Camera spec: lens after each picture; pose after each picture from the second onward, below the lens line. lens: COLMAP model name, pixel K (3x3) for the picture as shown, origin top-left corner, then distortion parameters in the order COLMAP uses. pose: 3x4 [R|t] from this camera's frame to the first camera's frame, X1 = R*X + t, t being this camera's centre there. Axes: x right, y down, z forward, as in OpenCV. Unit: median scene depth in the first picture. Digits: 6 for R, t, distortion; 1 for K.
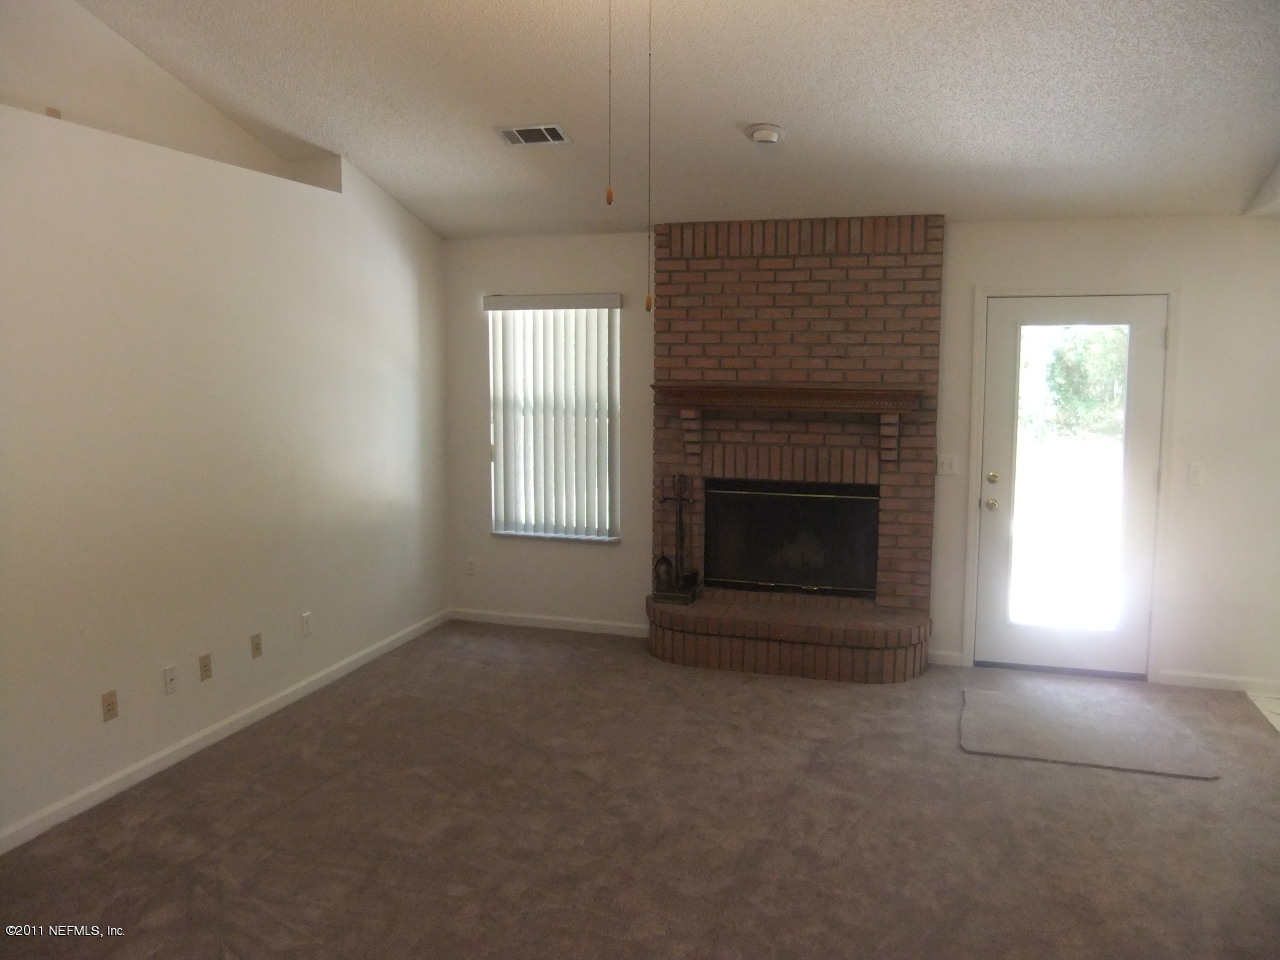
lens RADIAL K [[1048.4, 0, 634.7], [0, 1048.4, 477.4], [0, 0, 1]] dist [-0.025088, 0.013309]
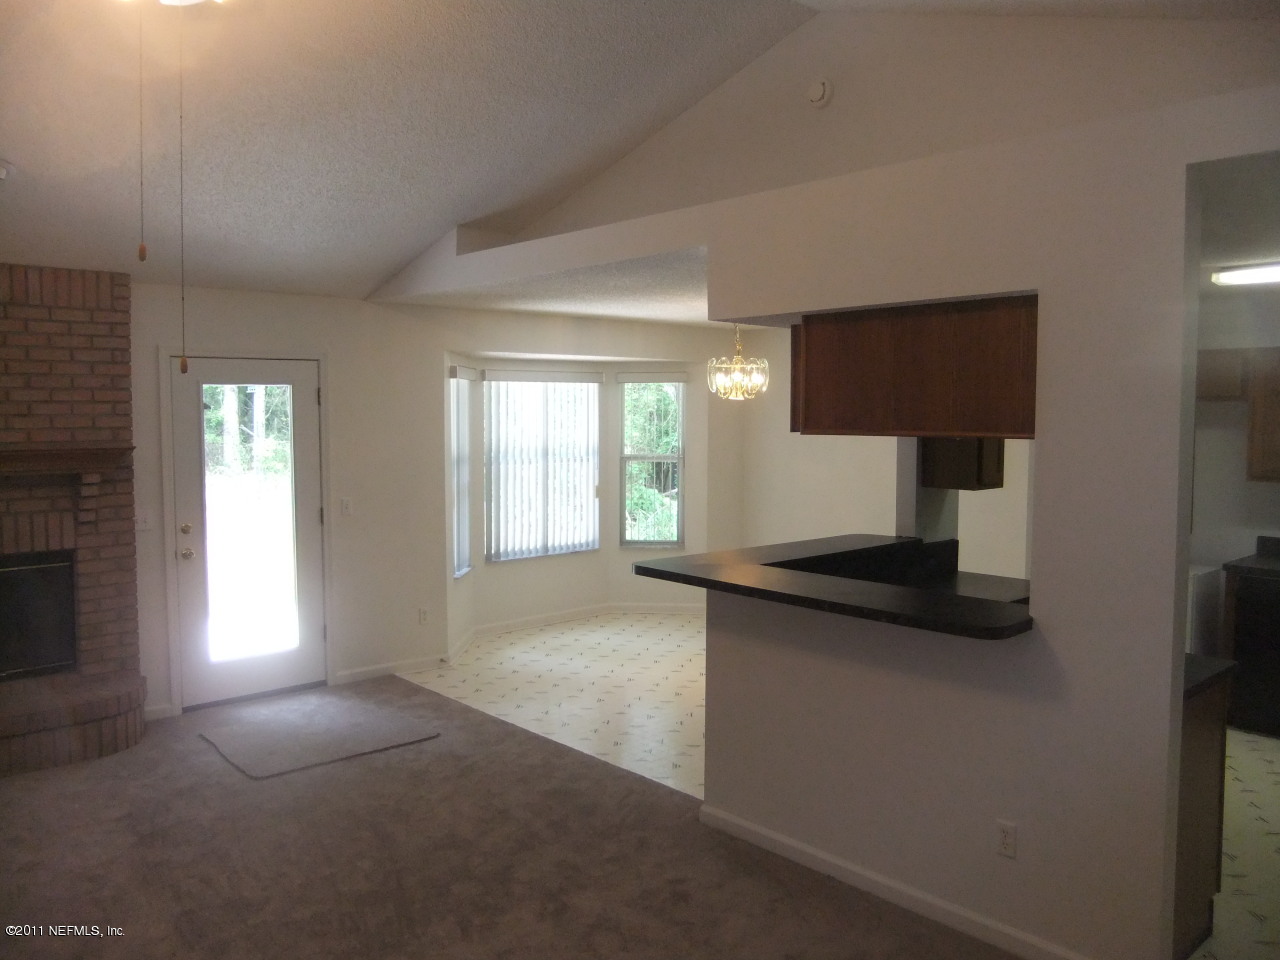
lens RADIAL K [[1048.4, 0, 636.4], [0, 1048.4, 480.5], [0, 0, 1]] dist [-0.025088, 0.013309]
pose [[0.486824, -0.063264, 0.871206, -0.346414], [0.106289, 0.994253, 0.012806, -0.012923], [-0.867009, 0.086366, 0.490751, 0.093004]]
